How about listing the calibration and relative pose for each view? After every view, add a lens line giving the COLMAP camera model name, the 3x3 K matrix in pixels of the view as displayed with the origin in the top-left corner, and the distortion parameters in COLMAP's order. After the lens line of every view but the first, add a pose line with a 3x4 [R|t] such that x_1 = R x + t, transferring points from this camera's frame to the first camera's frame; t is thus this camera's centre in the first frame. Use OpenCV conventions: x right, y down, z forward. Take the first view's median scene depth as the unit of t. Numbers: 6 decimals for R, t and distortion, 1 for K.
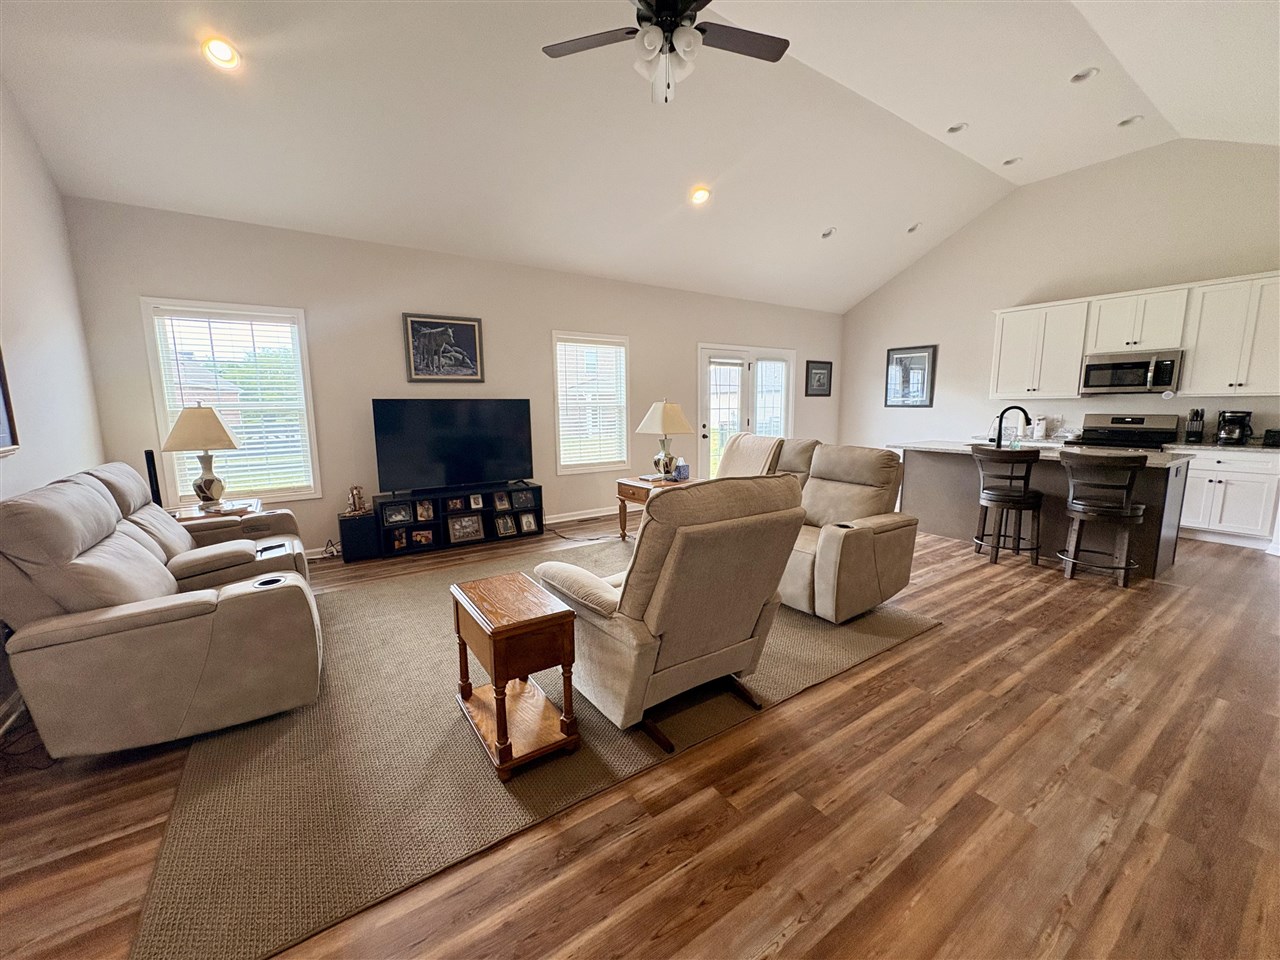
lens RADIAL K [[507.7, 0, 636.7], [0, 507.7, 479.3], [0, 0, 1]] dist [0.002265, -0.000127]
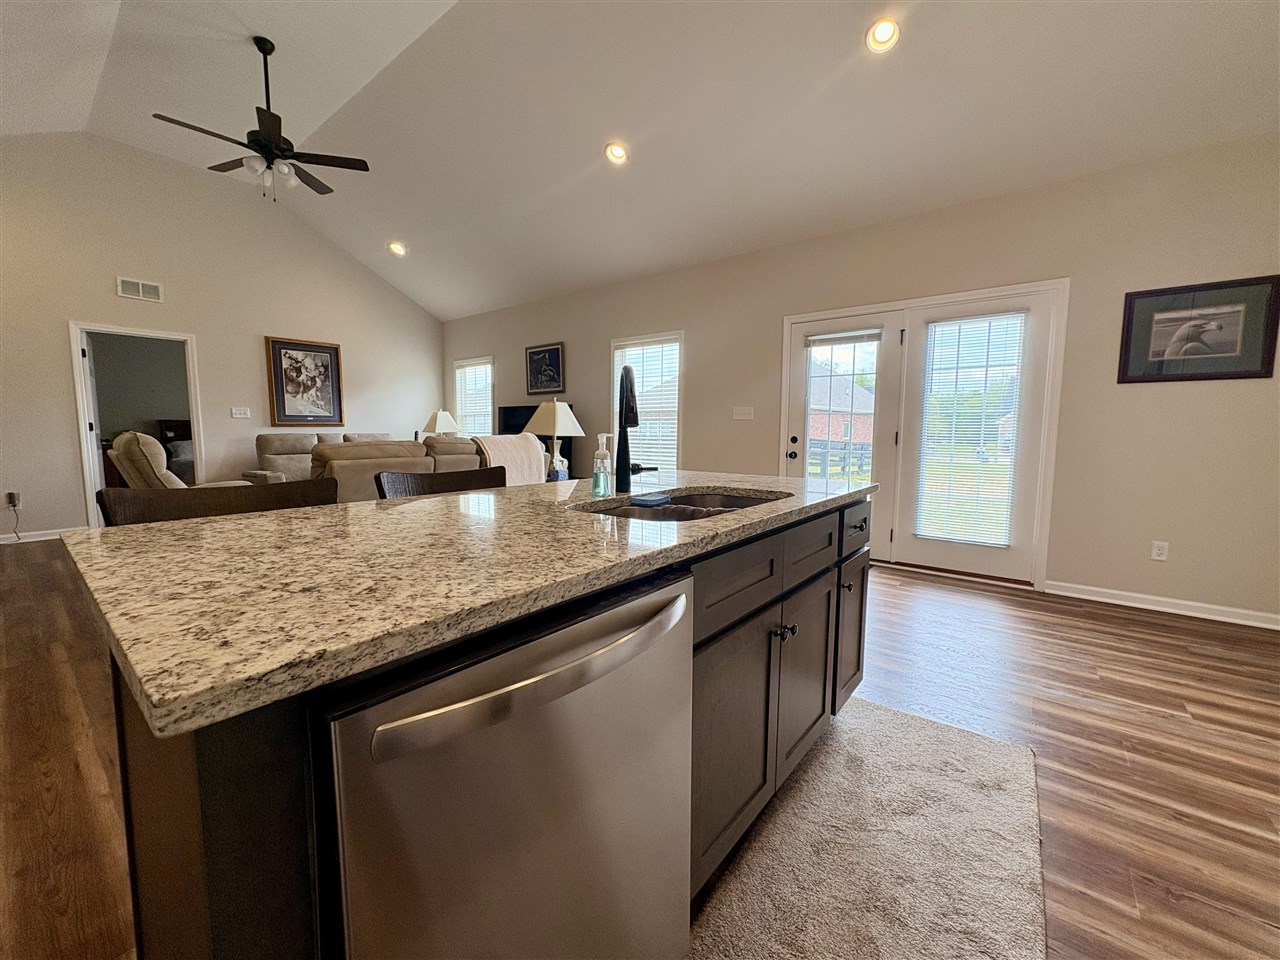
lens RADIAL K [[507.7, 0, 640.9], [0, 507.7, 477.3], [0, 0, 1]] dist [0.002265, -0.000127]
pose [[0.299662, 0.100176, -0.948771, 1.011334], [-0.152530, 0.986711, 0.056006, -0.089833], [0.941773, 0.127934, 0.310960, 0.871370]]
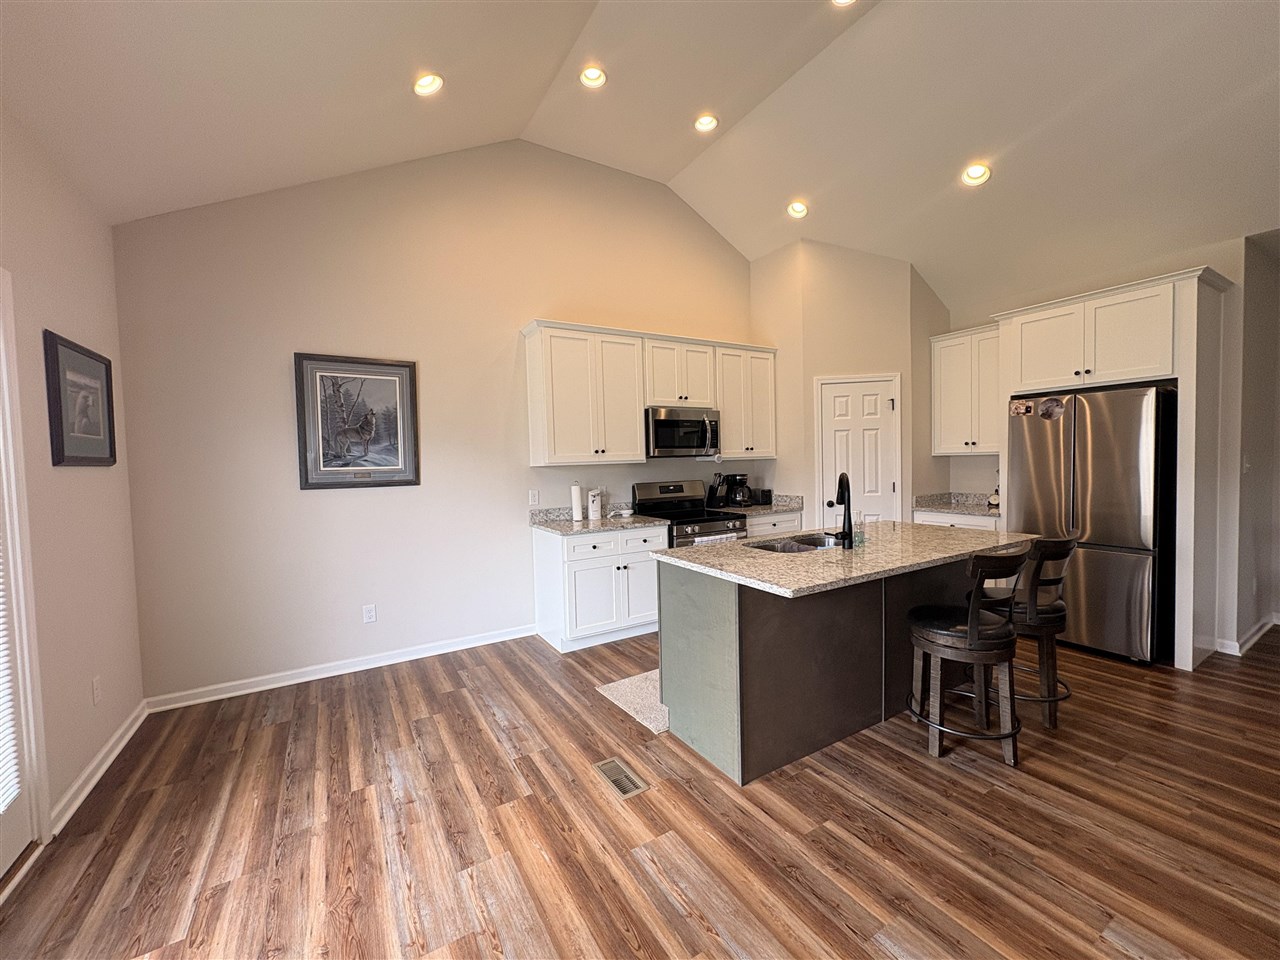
lens RADIAL K [[507.7, 0, 641.3], [0, 507.7, 479.0], [0, 0, 1]] dist [0.002265, -0.000127]
pose [[0.053659, -0.031996, 0.998047, 0.141214], [0.173398, 0.984601, 0.022242, -0.181692], [-0.983389, 0.171866, 0.058380, 1.140020]]
